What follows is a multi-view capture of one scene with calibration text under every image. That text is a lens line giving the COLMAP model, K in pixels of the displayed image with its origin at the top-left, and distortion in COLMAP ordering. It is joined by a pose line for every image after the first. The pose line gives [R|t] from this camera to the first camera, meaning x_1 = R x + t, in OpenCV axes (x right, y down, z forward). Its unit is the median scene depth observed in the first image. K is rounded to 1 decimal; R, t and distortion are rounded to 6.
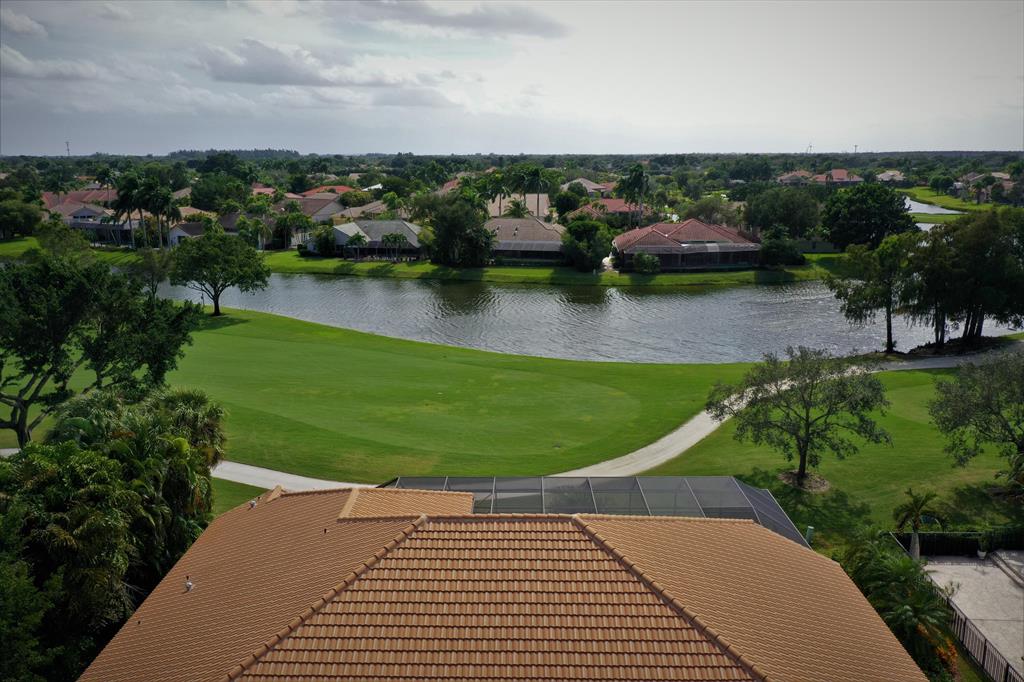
lens RADIAL K [[788.0, 0, 512.0], [0, 788.0, 341.0], [0, 0, 1]] dist [0.001028, 0.003310]
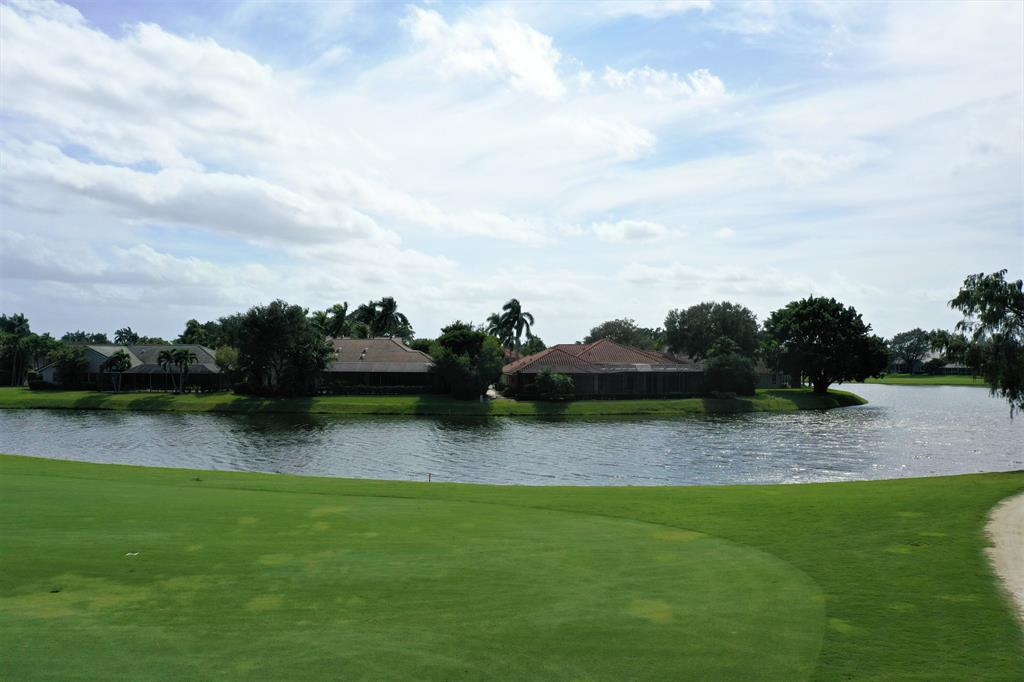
lens RADIAL K [[788.0, 0, 512.0], [0, 788.0, 341.0], [0, 0, 1]] dist [0.001028, 0.003310]
pose [[0.980241, 0.020379, 0.196754, -0.004100], [0.029732, 0.968200, -0.248405, 0.034050], [-0.195559, 0.249346, 0.948464, 0.336156]]
